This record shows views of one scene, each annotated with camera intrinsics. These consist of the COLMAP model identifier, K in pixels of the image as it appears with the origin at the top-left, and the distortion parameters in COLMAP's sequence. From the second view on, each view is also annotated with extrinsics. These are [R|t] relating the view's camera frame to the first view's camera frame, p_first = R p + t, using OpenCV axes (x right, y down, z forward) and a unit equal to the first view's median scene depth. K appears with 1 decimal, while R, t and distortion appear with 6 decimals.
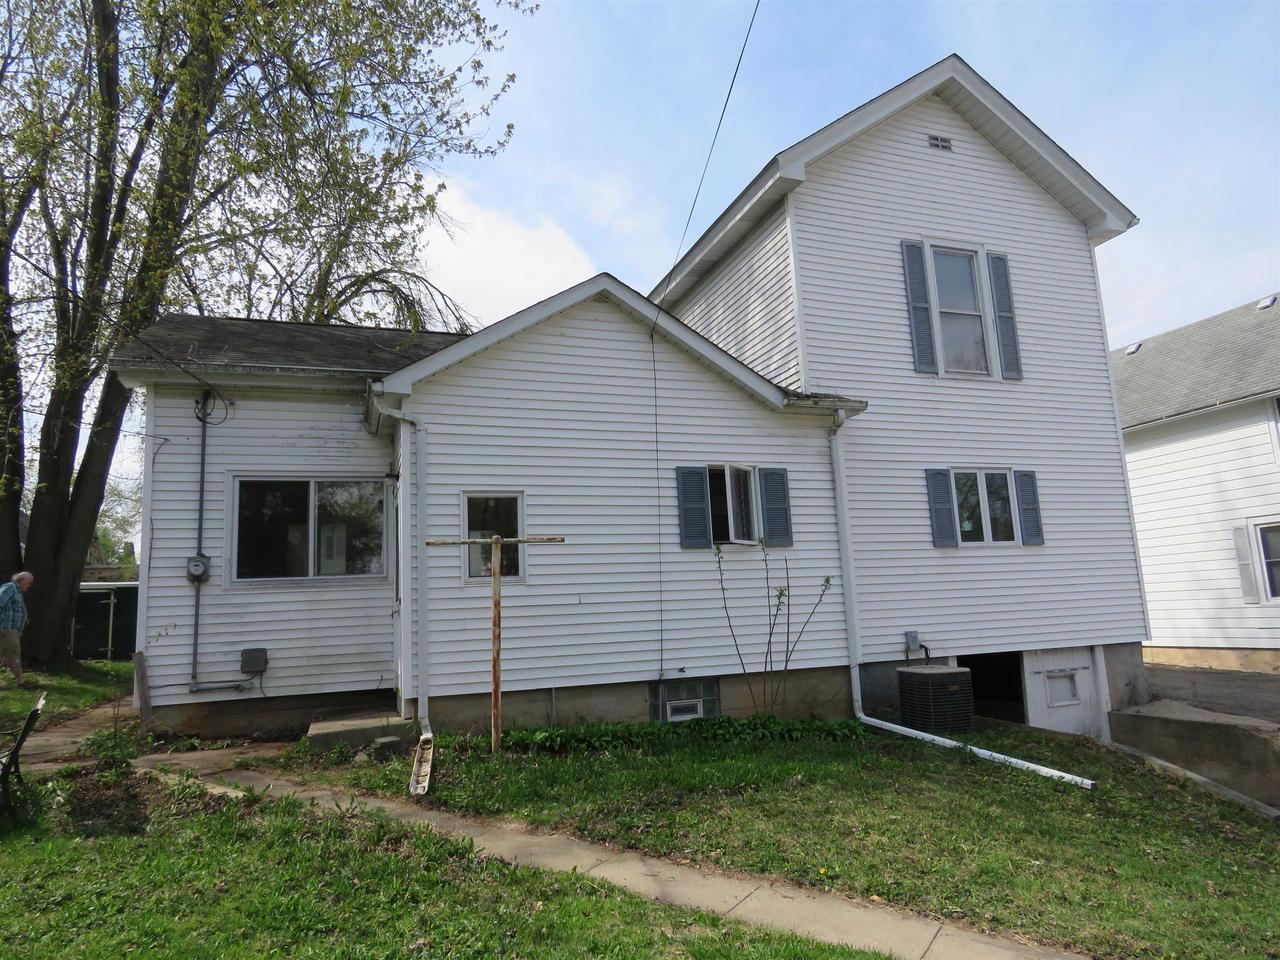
lens RADIAL K [[813.8, 0, 638.8], [0, 813.8, 484.0], [0, 0, 1]] dist [0.010688, -0.001240]
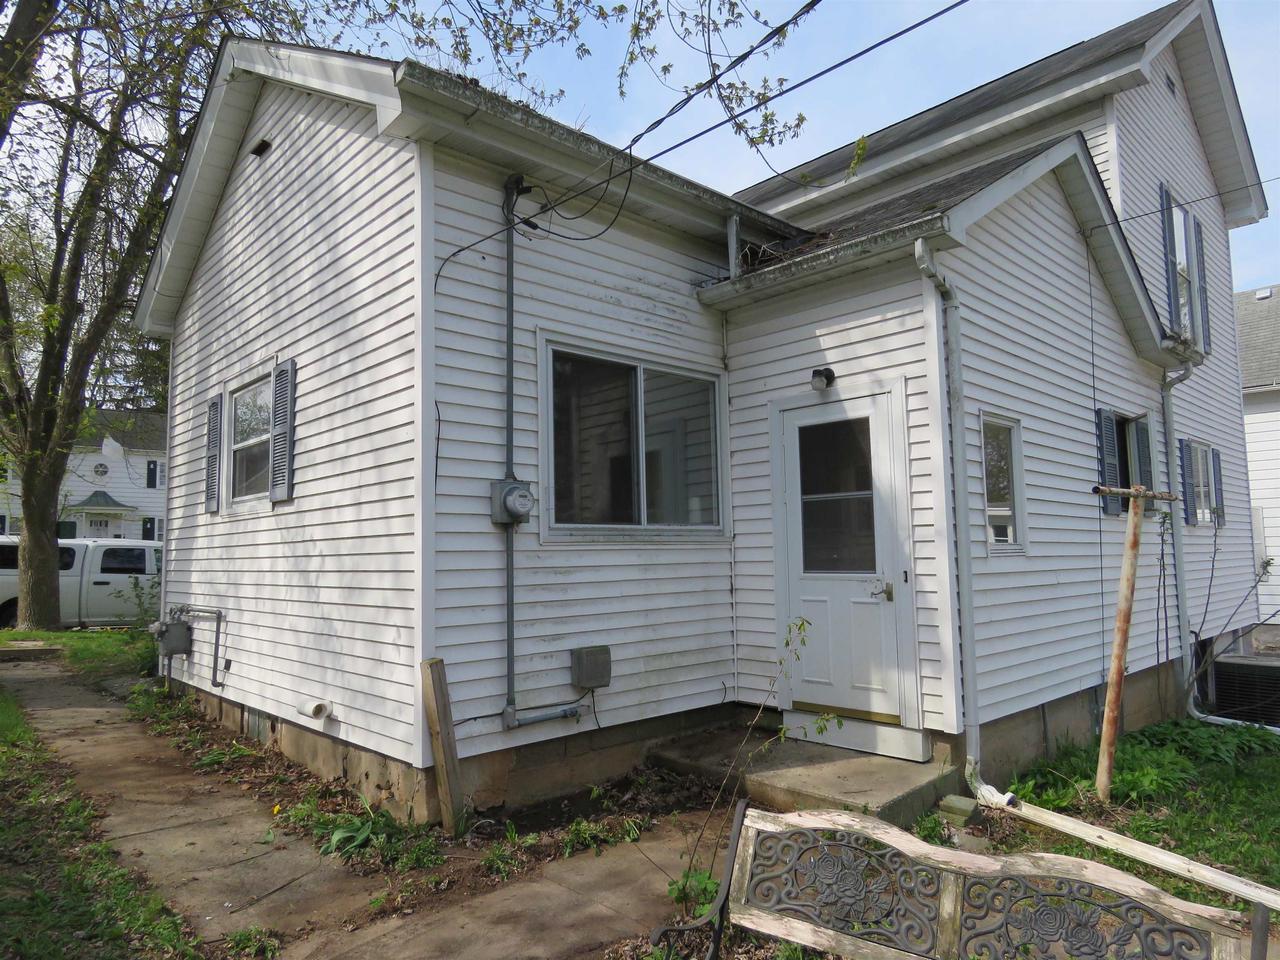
lens RADIAL K [[813.8, 0, 640.5], [0, 813.8, 479.6], [0, 0, 1]] dist [0.010688, -0.001240]
pose [[0.917855, 0.070599, 0.390587, -0.628689], [-0.092971, 0.994919, 0.038646, 0.055897], [-0.385874, -0.071784, 0.919755, 0.438840]]
